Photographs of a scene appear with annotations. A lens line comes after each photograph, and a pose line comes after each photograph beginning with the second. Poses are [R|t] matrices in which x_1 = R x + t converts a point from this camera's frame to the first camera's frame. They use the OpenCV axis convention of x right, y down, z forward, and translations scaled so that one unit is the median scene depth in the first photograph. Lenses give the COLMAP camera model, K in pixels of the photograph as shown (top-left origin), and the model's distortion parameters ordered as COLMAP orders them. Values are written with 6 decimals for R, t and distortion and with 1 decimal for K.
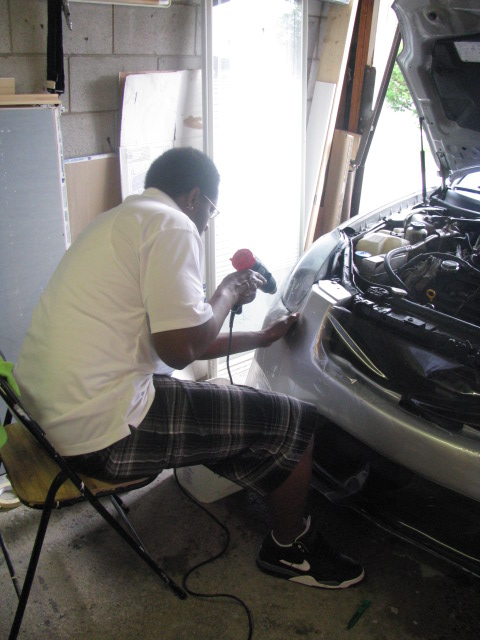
lens RADIAL K [[681.1, 0, 252.6], [0, 681.1, 305.3], [0, 0, 1]] dist [-0.111160, 0.000000]
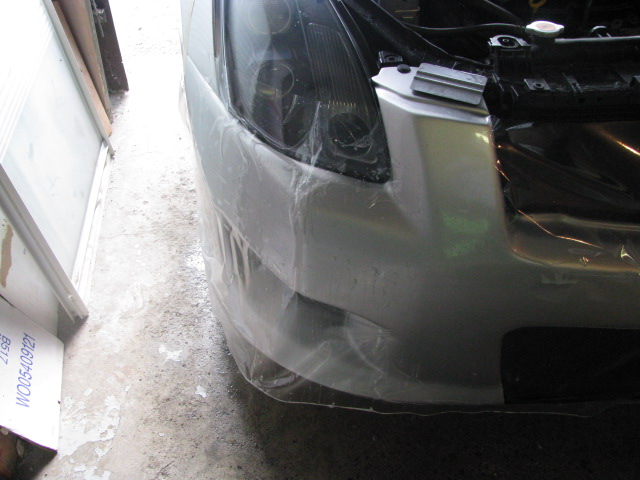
lens RADIAL K [[681.1, 0, 317.8], [0, 681.1, 244.1], [0, 0, 1]] dist [-0.111160, 0.000000]
pose [[0.649420, -0.607798, 0.456985, -0.177105], [0.334748, 0.768095, 0.545870, -0.191711], [-0.682787, -0.201524, 0.702275, 0.662166]]
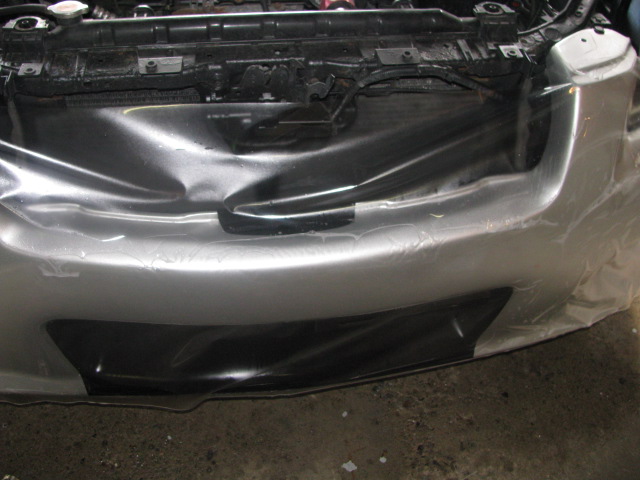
lens RADIAL K [[681.1, 0, 315.2], [0, 681.1, 238.3], [0, 0, 1]] dist [-0.111160, 0.000000]
pose [[0.618258, -0.626732, 0.474304, 0.008190], [0.300617, 0.746134, 0.594066, -0.107674], [-0.726214, -0.224702, 0.649709, 0.487163]]
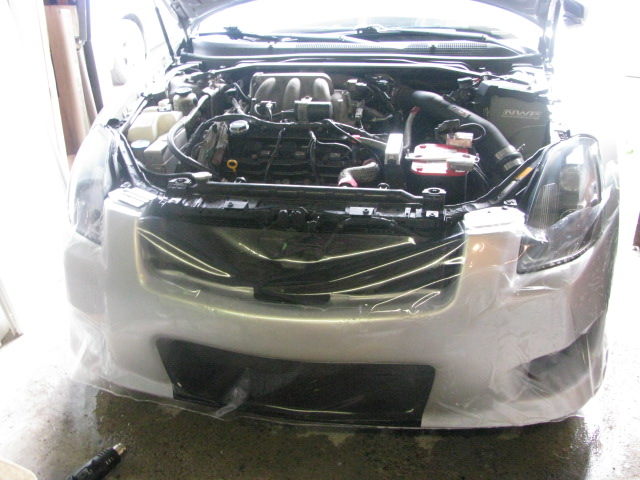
lens RADIAL K [[681.1, 0, 308.9], [0, 681.1, 237.8], [0, 0, 1]] dist [-0.111160, 0.000000]
pose [[0.842664, -0.378252, 0.383199, -0.033687], [0.320964, 0.924293, 0.206554, -0.074797], [-0.432318, -0.051063, 0.900274, 0.117382]]
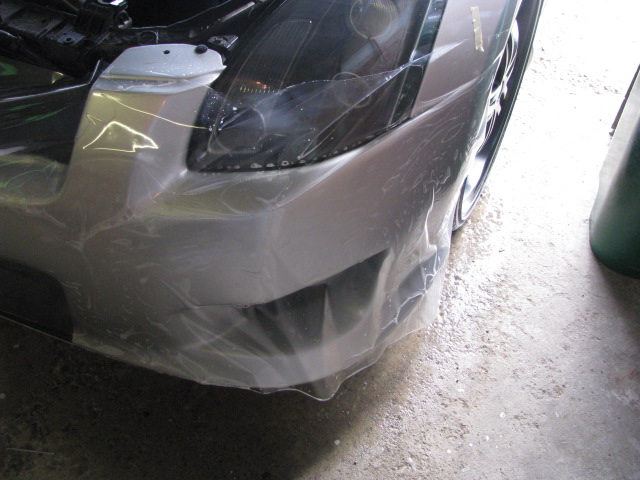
lens RADIAL K [[681.1, 0, 316.8], [0, 681.1, 236.5], [0, 0, 1]] dist [-0.111160, 0.000000]
pose [[0.951491, -0.274737, 0.138505, 0.403680], [0.180621, 0.863206, 0.471435, 0.029739], [-0.249079, -0.423550, 0.870956, 0.257886]]
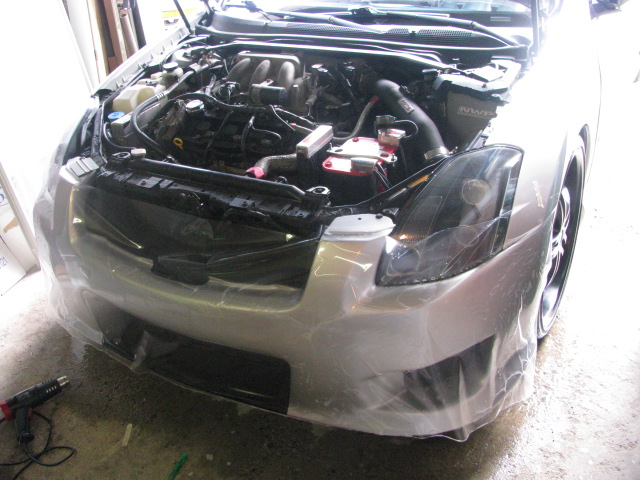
lens RADIAL K [[681.1, 0, 313.1], [0, 681.1, 232.9], [0, 0, 1]] dist [-0.111160, 0.000000]
pose [[0.949725, -0.293438, 0.109167, 0.278493], [0.268808, 0.943000, 0.196200, -0.030196], [-0.160517, -0.156991, 0.974468, -0.005595]]
